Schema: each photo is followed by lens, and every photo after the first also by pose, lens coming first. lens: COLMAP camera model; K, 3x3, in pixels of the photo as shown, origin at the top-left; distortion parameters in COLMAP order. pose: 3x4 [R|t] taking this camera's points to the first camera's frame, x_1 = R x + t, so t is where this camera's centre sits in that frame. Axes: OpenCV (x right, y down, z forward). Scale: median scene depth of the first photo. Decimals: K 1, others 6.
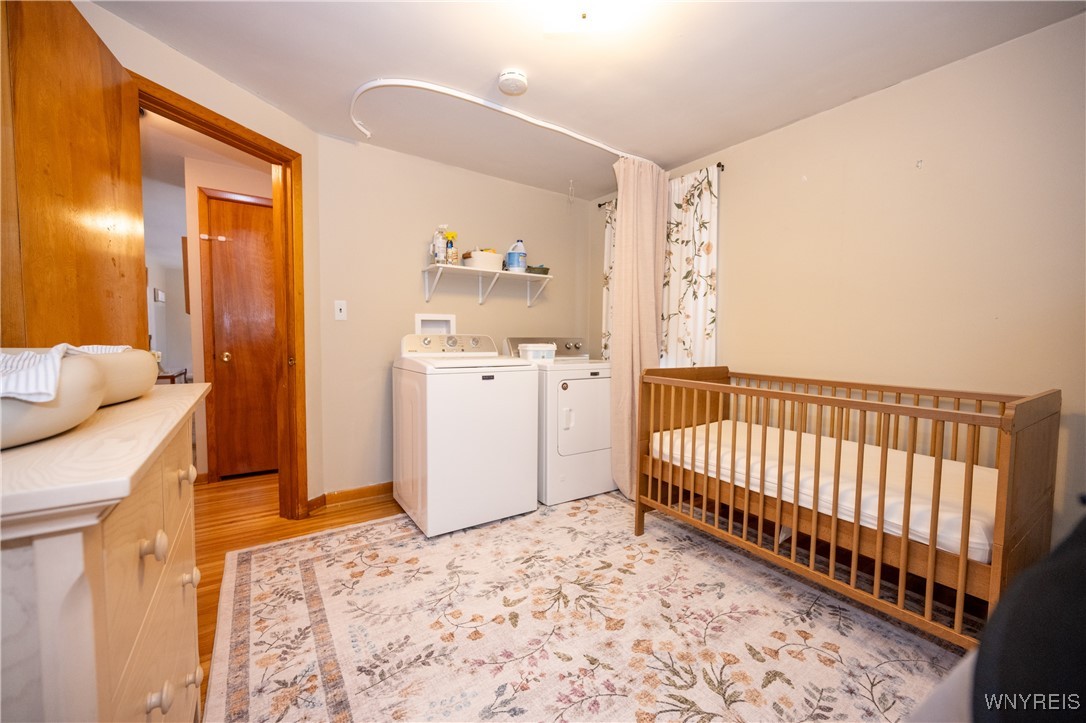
lens RADIAL K [[428.2, 0, 547.8], [0, 428.2, 358.0], [0, 0, 1]] dist [-0.002526, -0.000444]
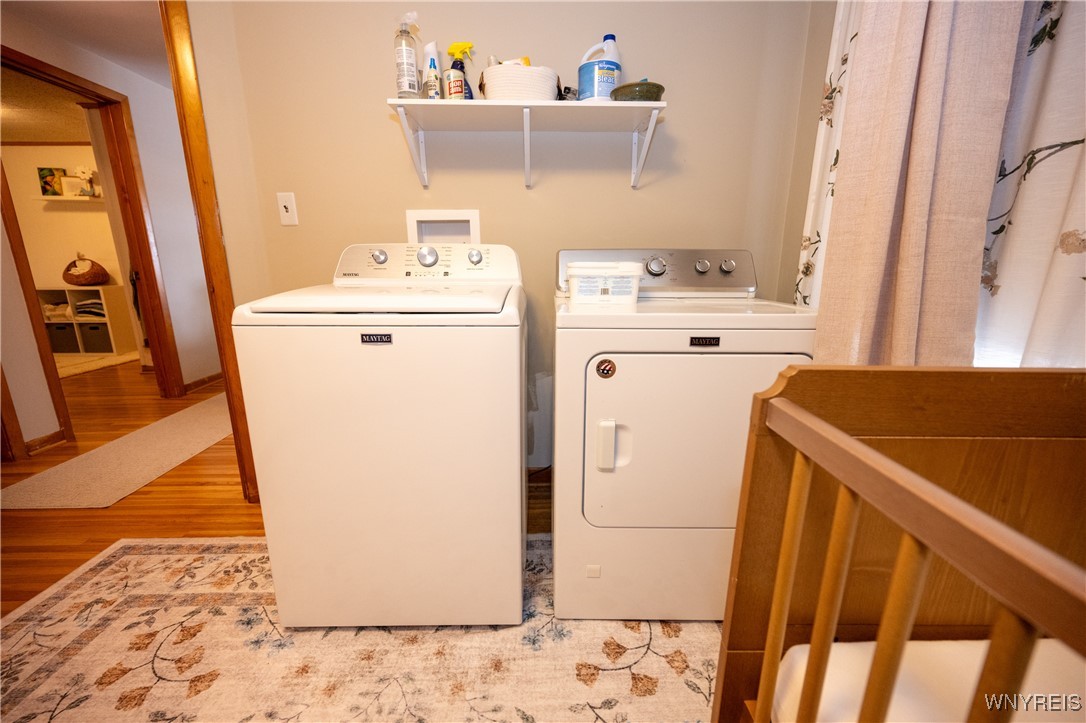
lens RADIAL K [[428.2, 0, 542.1], [0, 428.2, 362.0], [0, 0, 1]] dist [-0.002526, -0.000444]
pose [[0.838837, 0.117016, -0.531657, 0.254822], [-0.021177, 0.982900, 0.182920, -0.014232], [0.543970, -0.142181, 0.826971, 0.820595]]
